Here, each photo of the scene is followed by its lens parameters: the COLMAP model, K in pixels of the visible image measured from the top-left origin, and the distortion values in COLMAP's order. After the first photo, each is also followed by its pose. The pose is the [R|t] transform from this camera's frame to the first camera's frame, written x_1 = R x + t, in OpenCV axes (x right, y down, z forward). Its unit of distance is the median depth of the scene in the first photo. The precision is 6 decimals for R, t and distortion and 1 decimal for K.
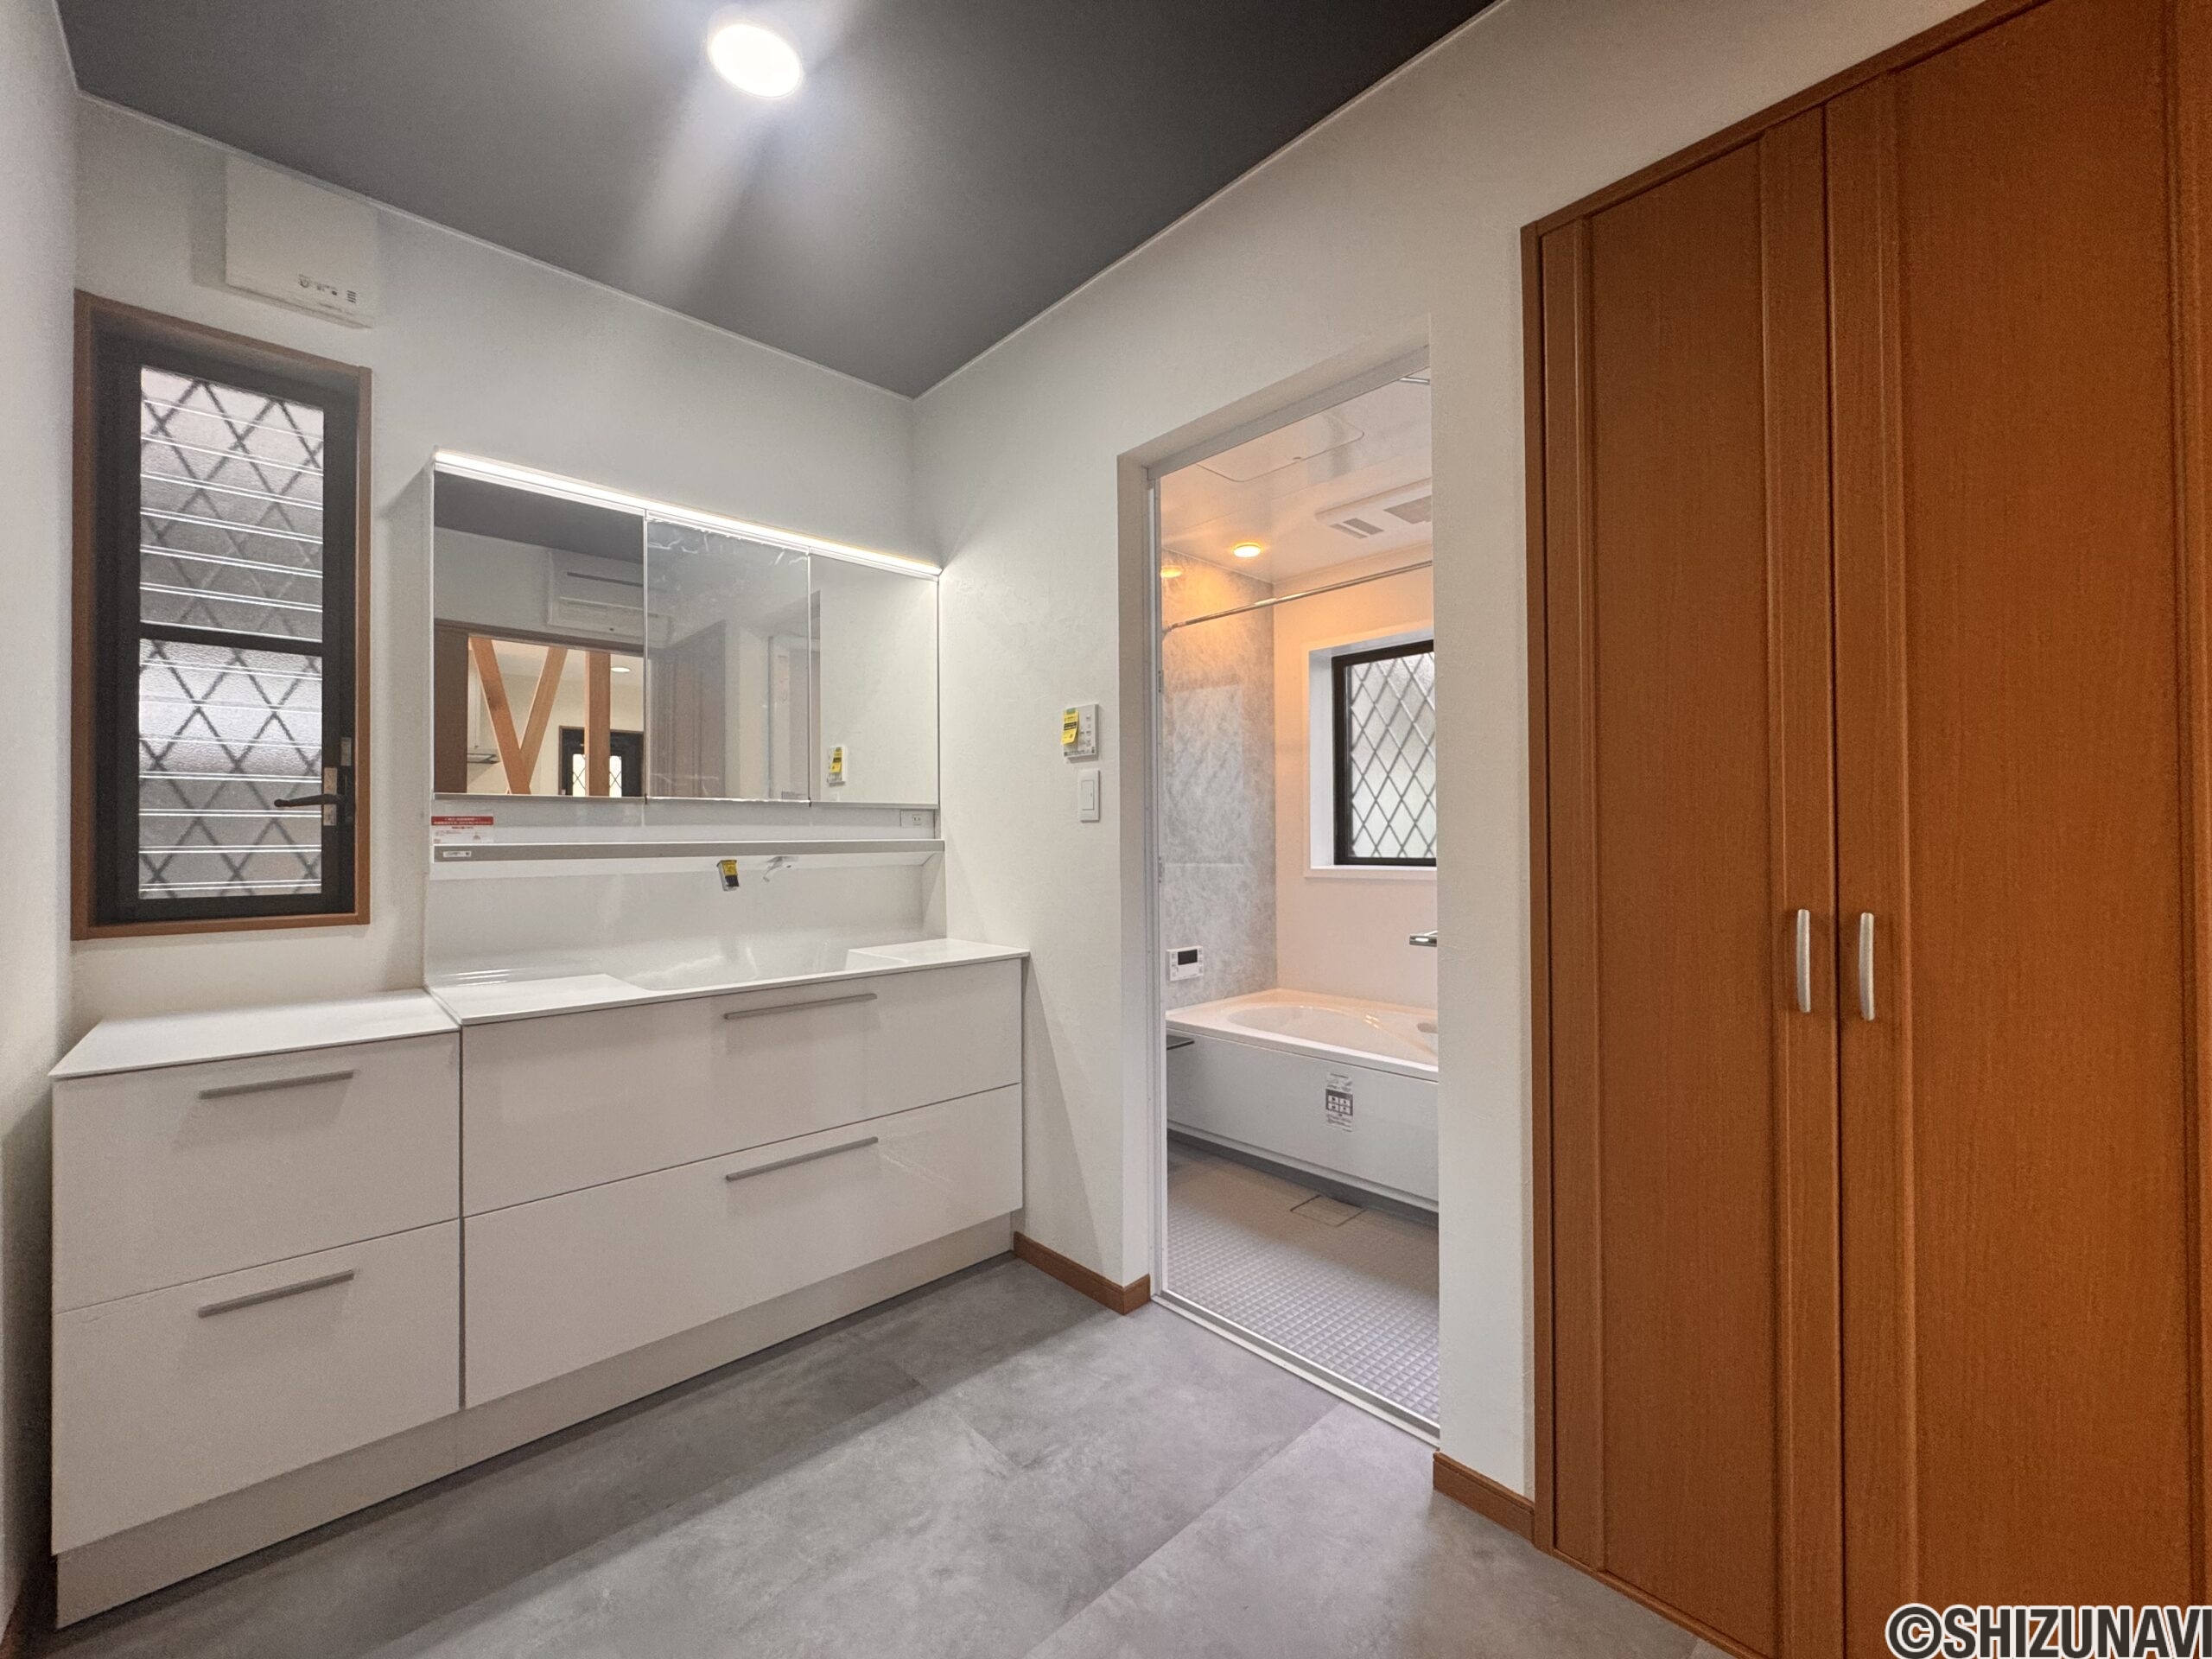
lens RADIAL K [[887.8, 0, 1104.1], [0, 887.8, 826.5], [0, 0, 1]] dist [-0.004552, -0.000094]
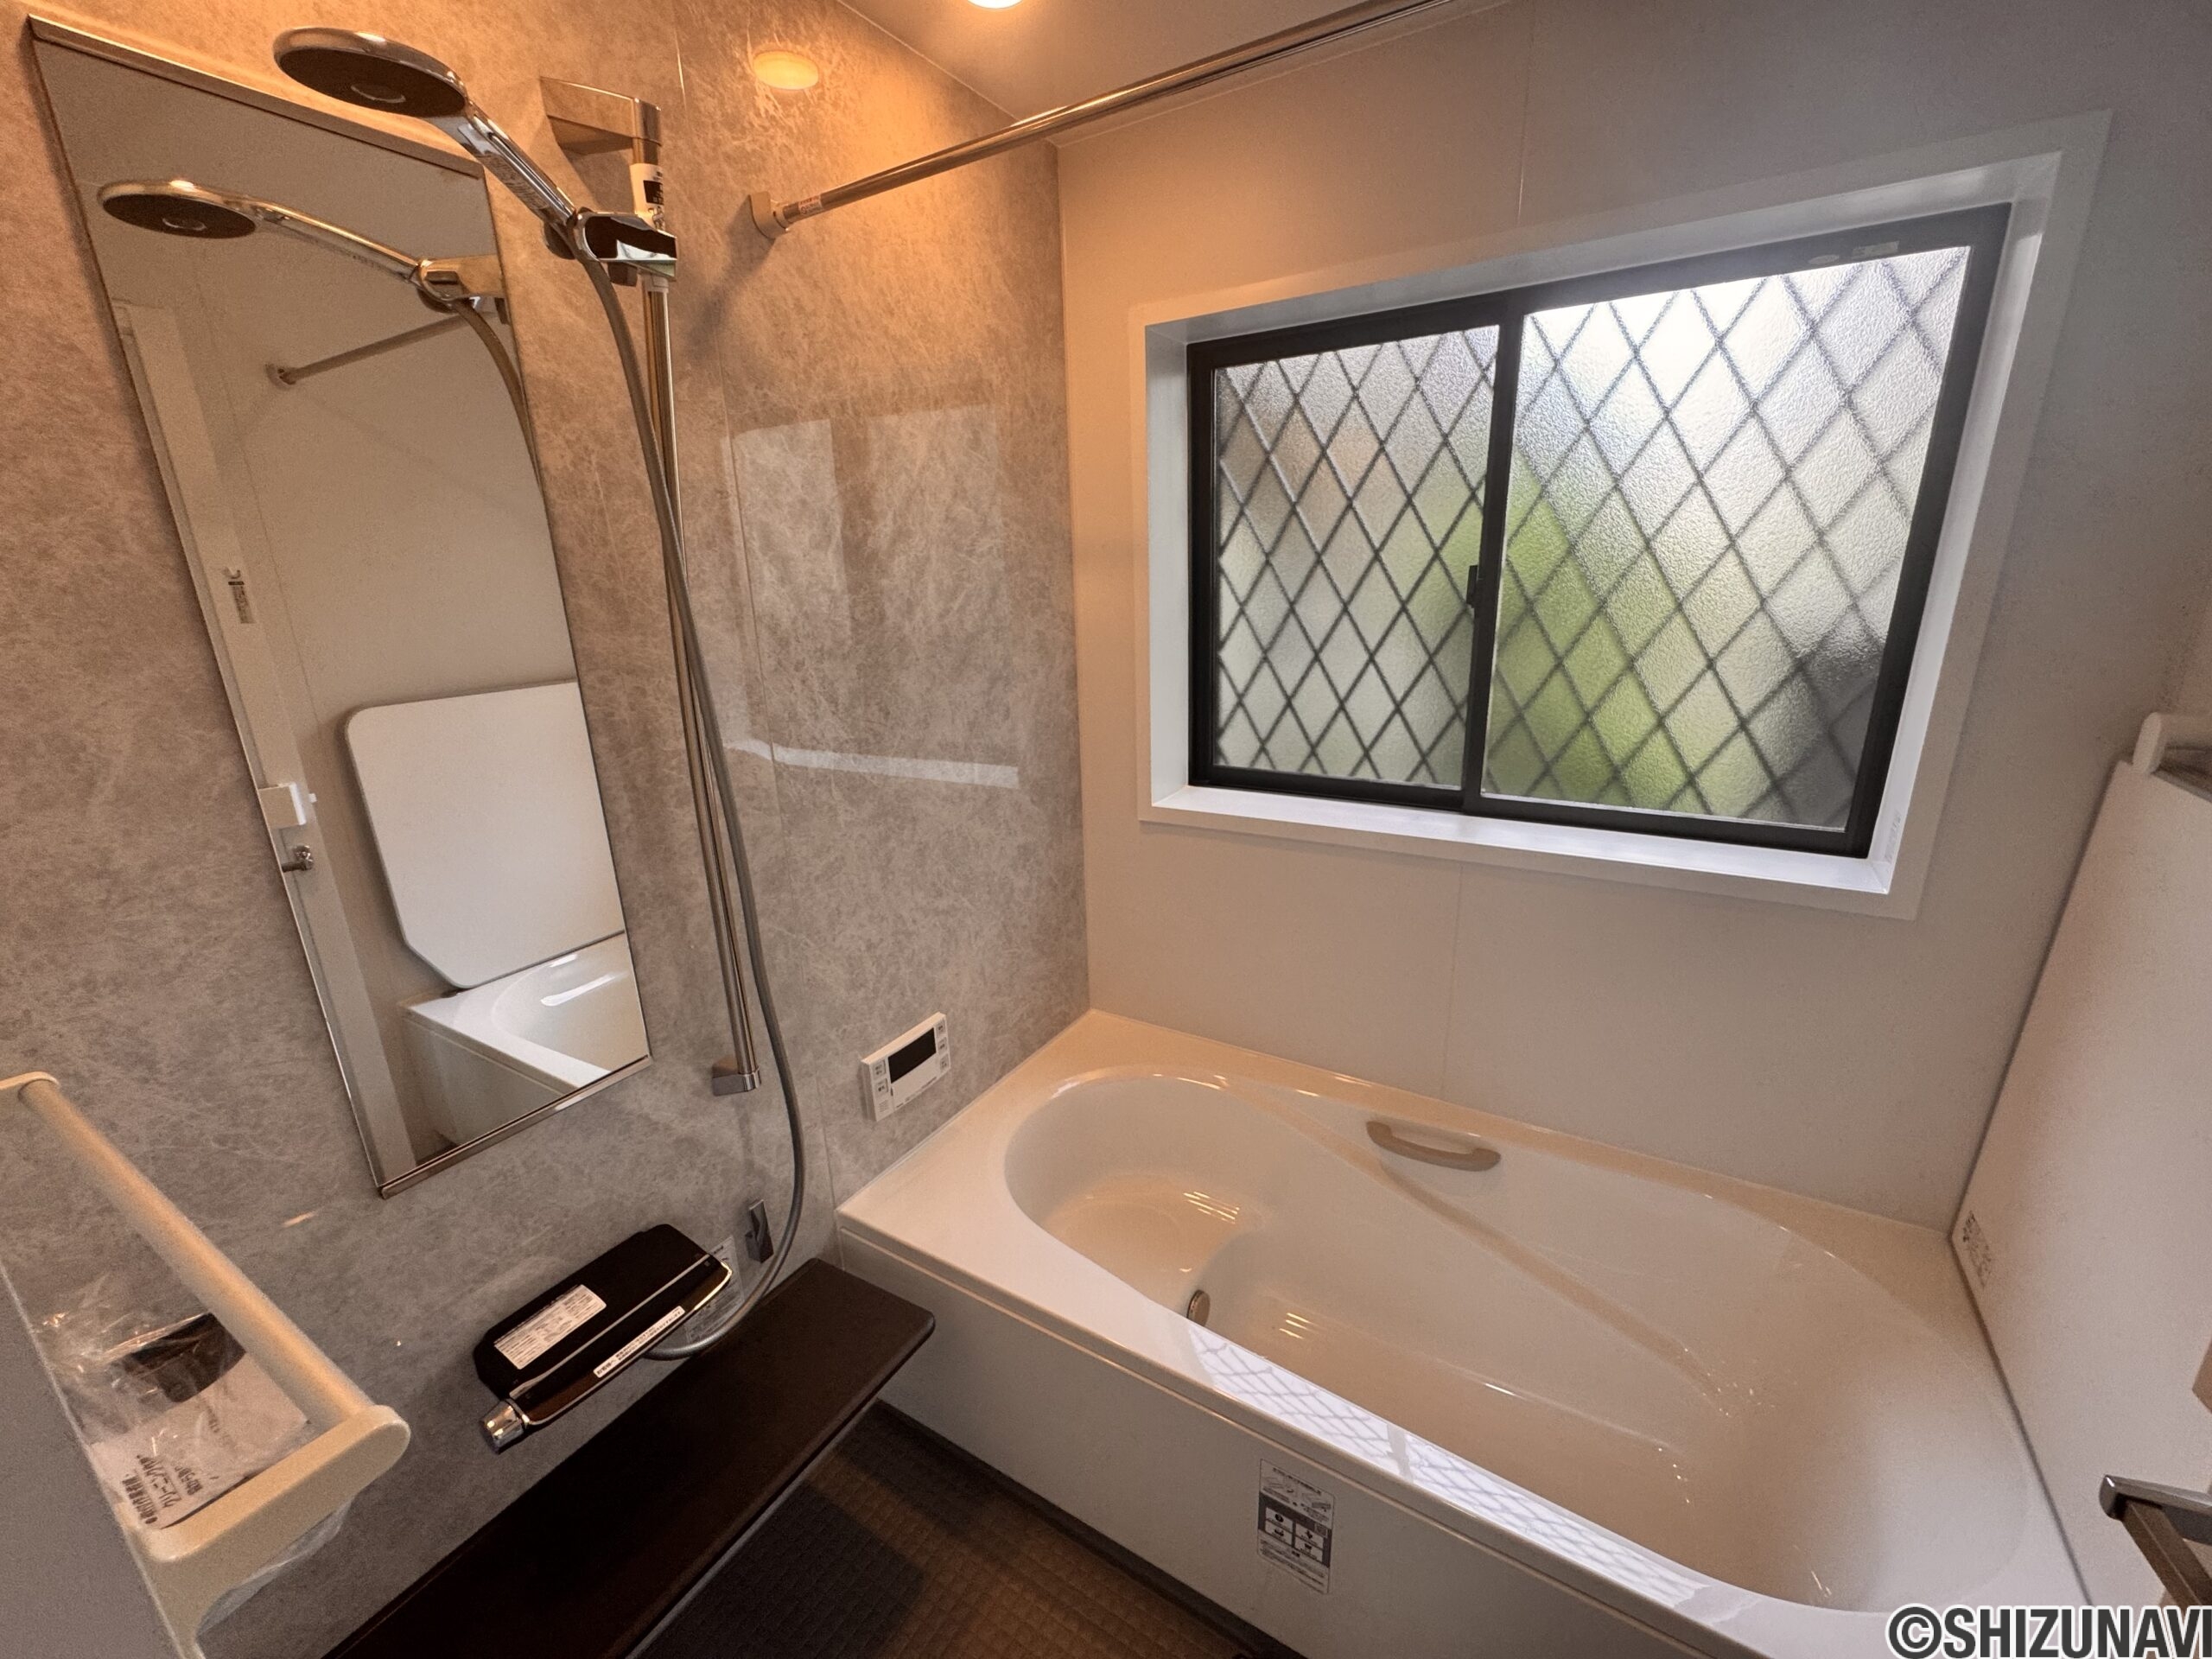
lens RADIAL K [[887.8, 0, 1104.1], [0, 887.8, 826.5], [0, 0, 1]] dist [-0.004552, -0.000094]
pose [[0.963526, -0.094367, 0.250425, 0.077143], [0.018200, 0.956706, 0.290486, -0.087266], [-0.266995, -0.275333, 0.923529, 0.524328]]
